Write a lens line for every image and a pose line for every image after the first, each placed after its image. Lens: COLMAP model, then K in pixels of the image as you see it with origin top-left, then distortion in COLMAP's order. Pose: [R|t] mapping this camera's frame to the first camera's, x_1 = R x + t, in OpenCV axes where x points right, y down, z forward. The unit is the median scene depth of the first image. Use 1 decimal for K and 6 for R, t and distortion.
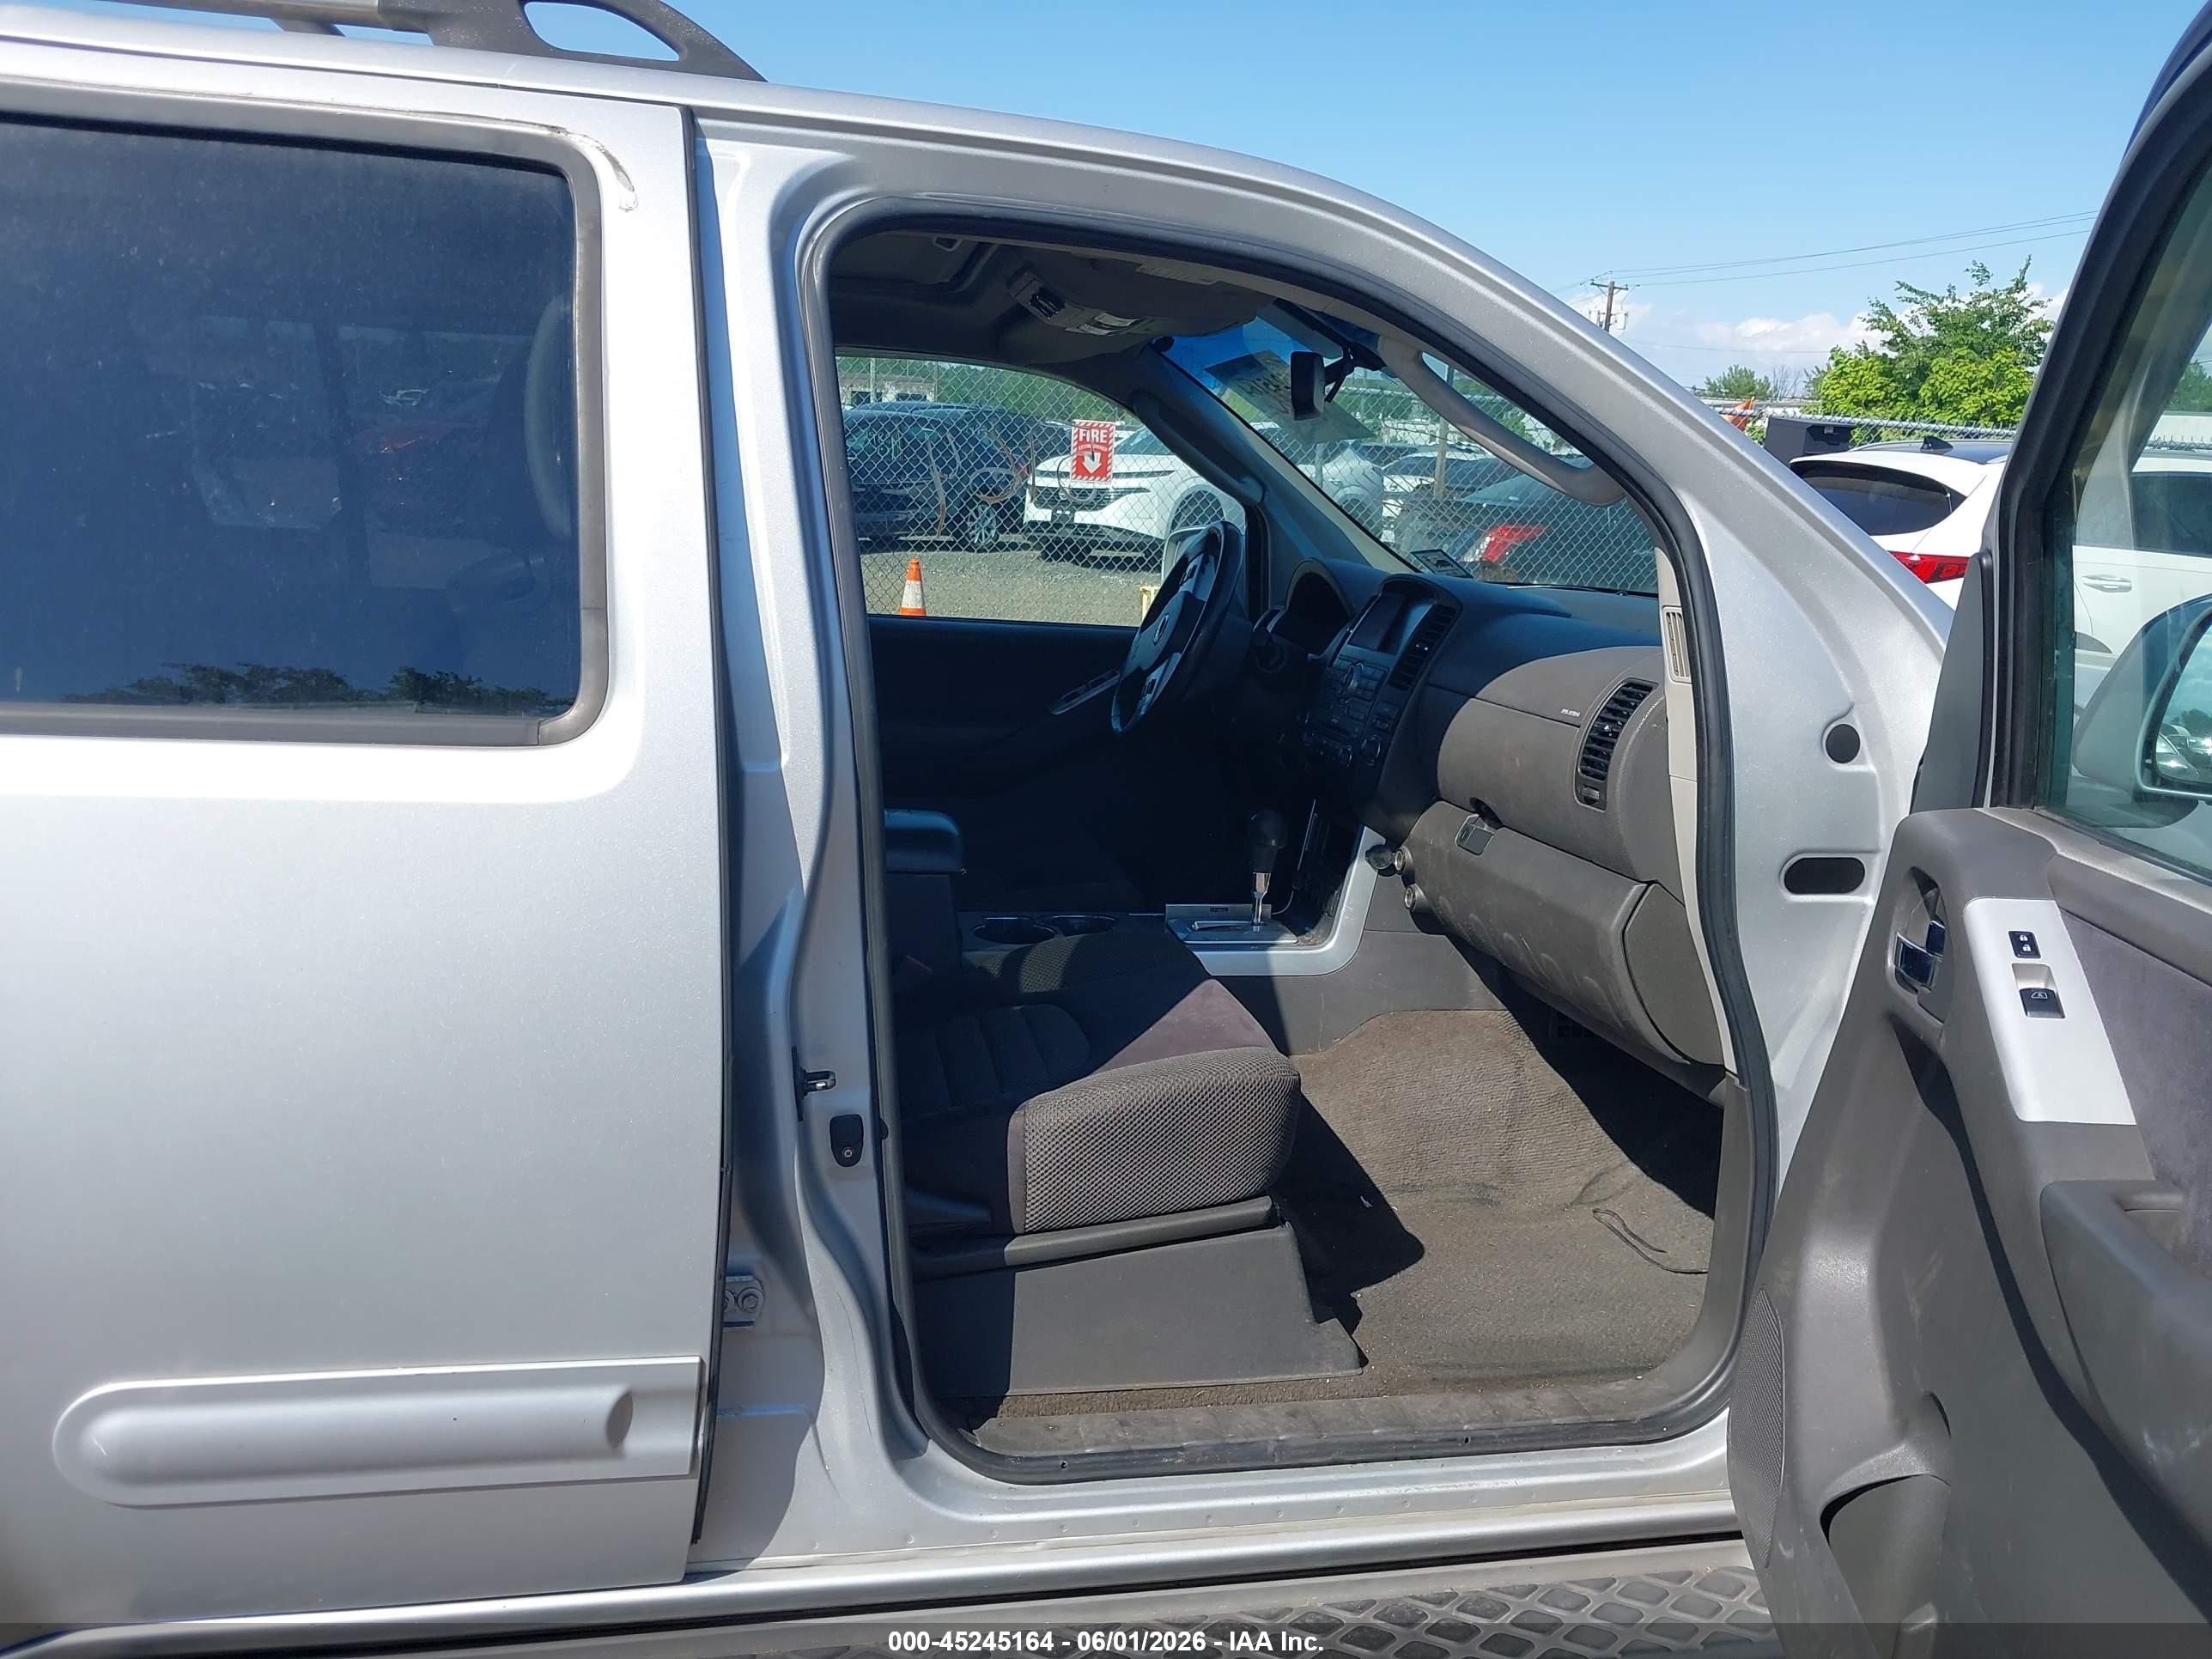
lens RADIAL K [[1782.6, 0, 1098.0], [0, 1782.6, 783.7], [0, 0, 1]] dist [0.040322, -0.104999]
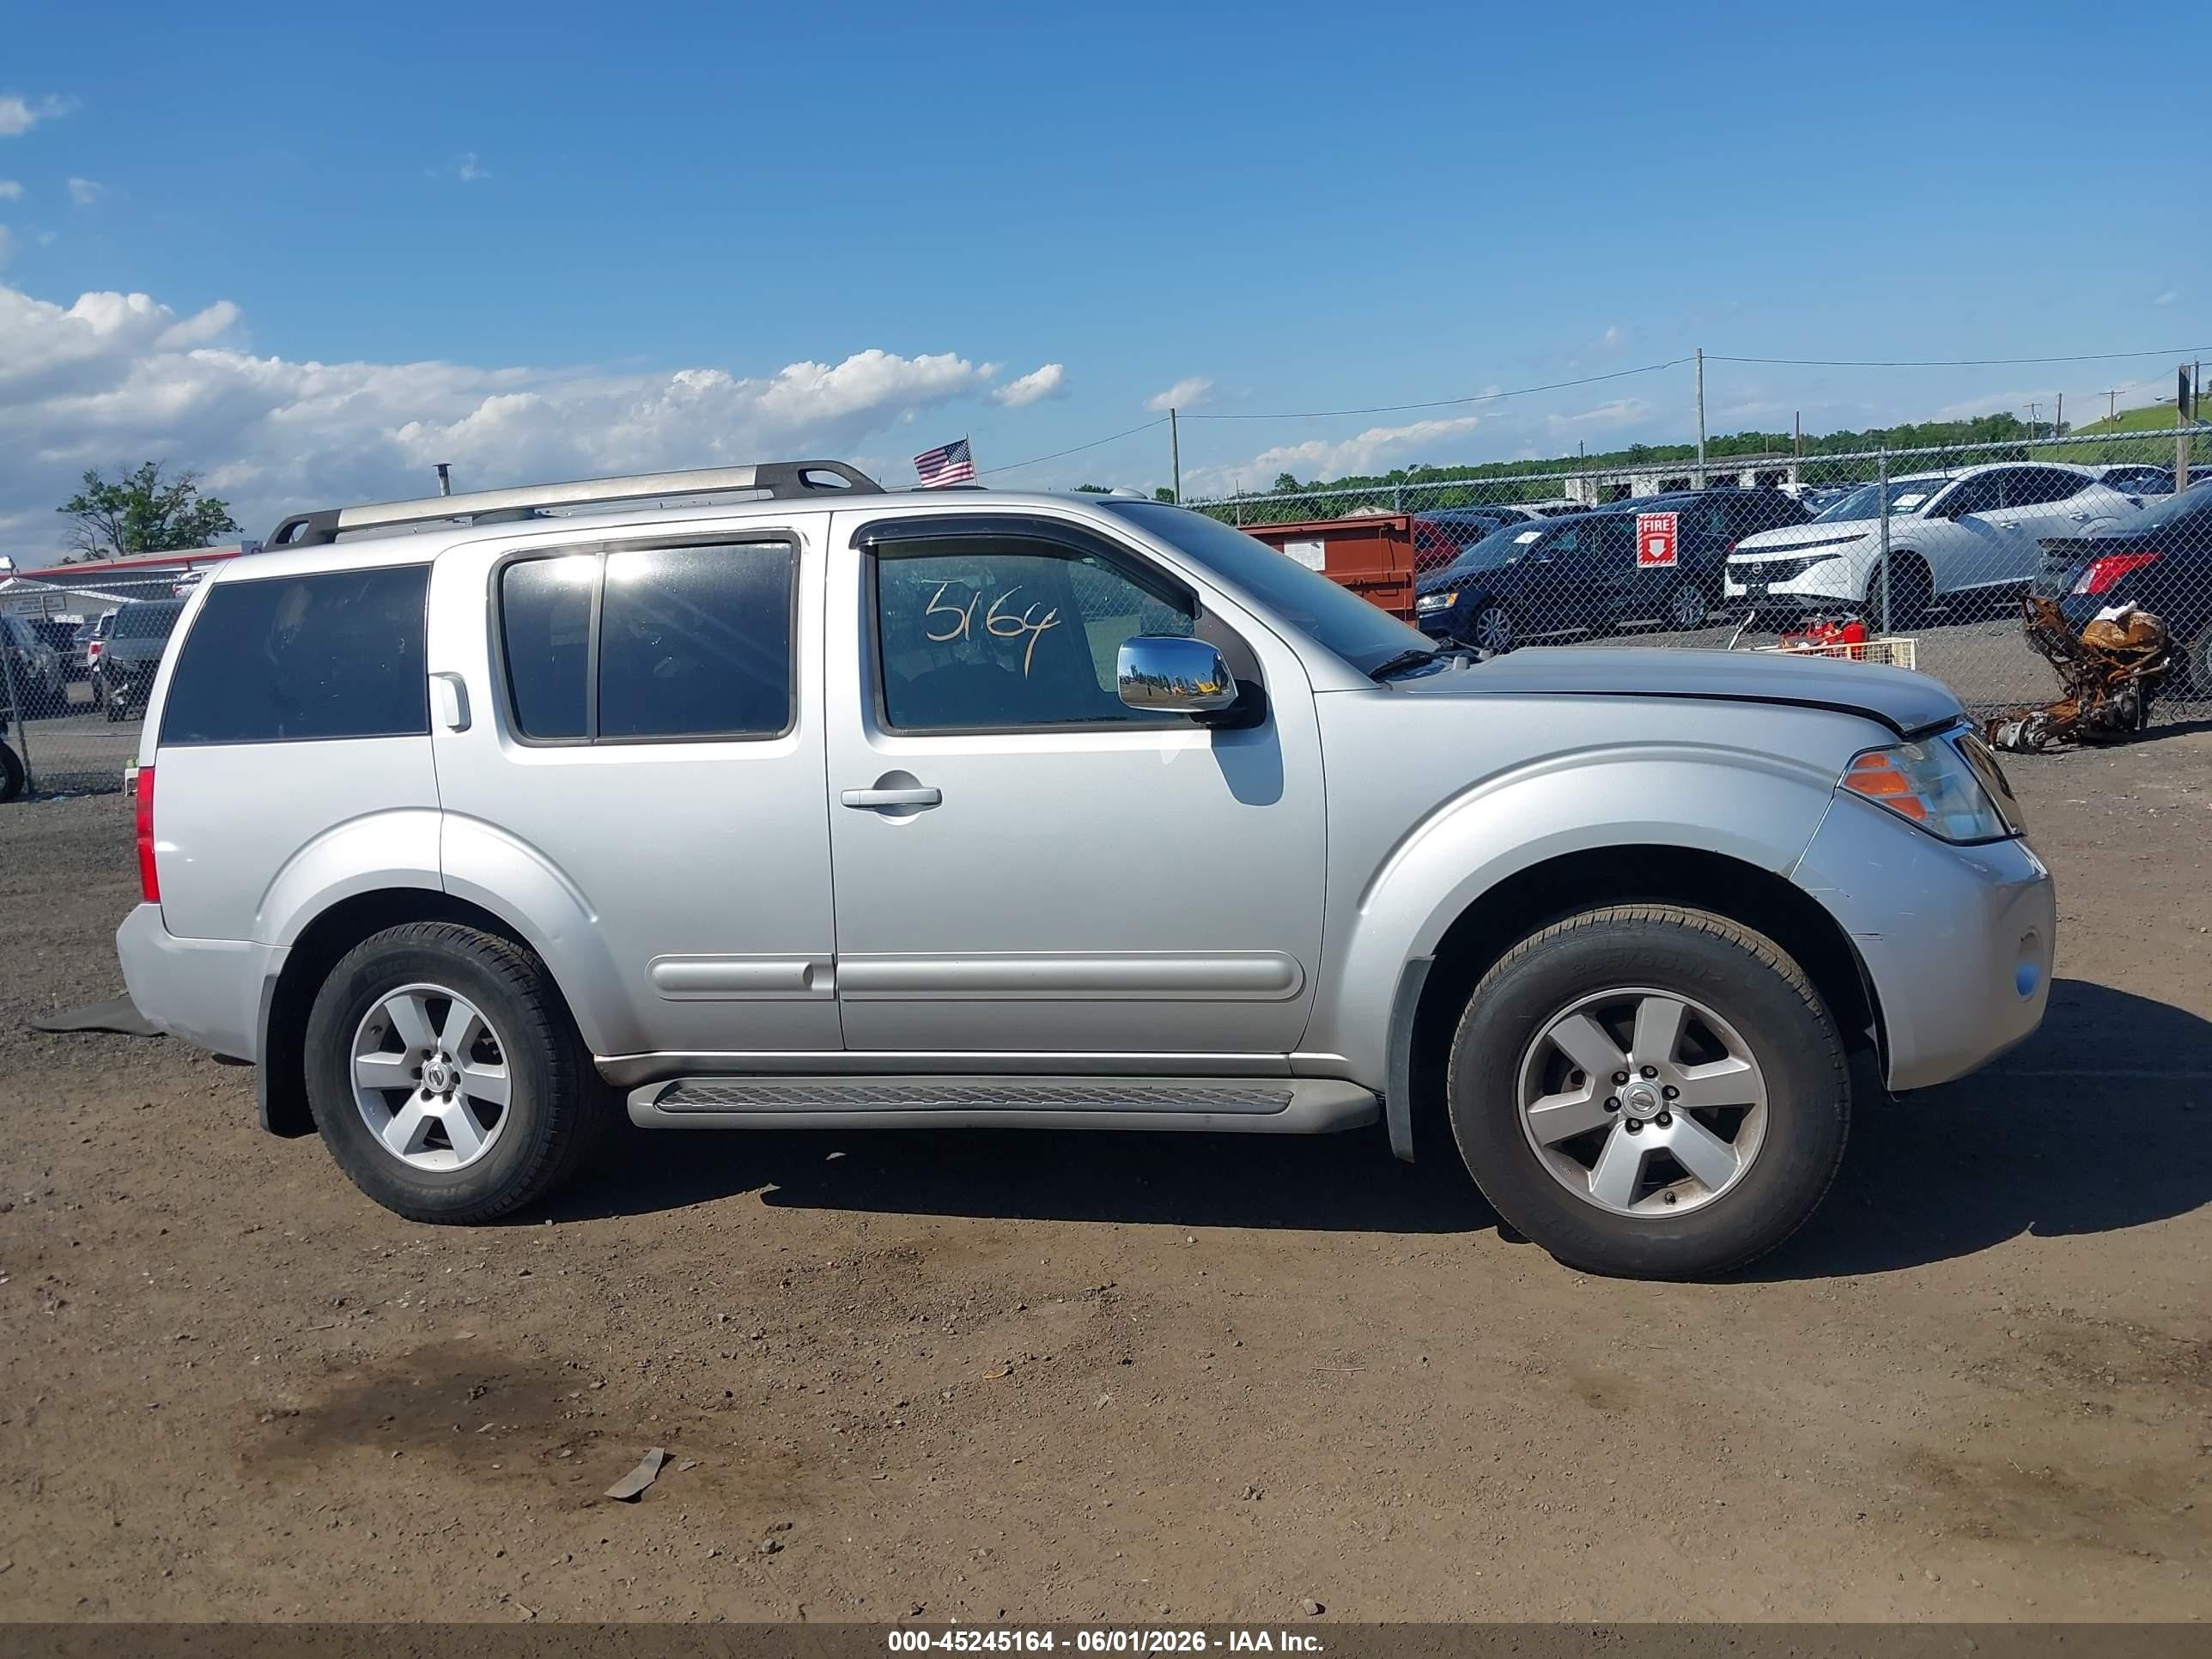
lens RADIAL K [[1782.6, 0, 1098.0], [0, 1782.6, 783.7], [0, 0, 1]] dist [0.040322, -0.104999]
pose [[0.881743, -0.062185, -0.467613, 0.122956], [0.034708, 0.997138, -0.067158, 0.021520], [0.470451, 0.042987, 0.881378, -0.107135]]
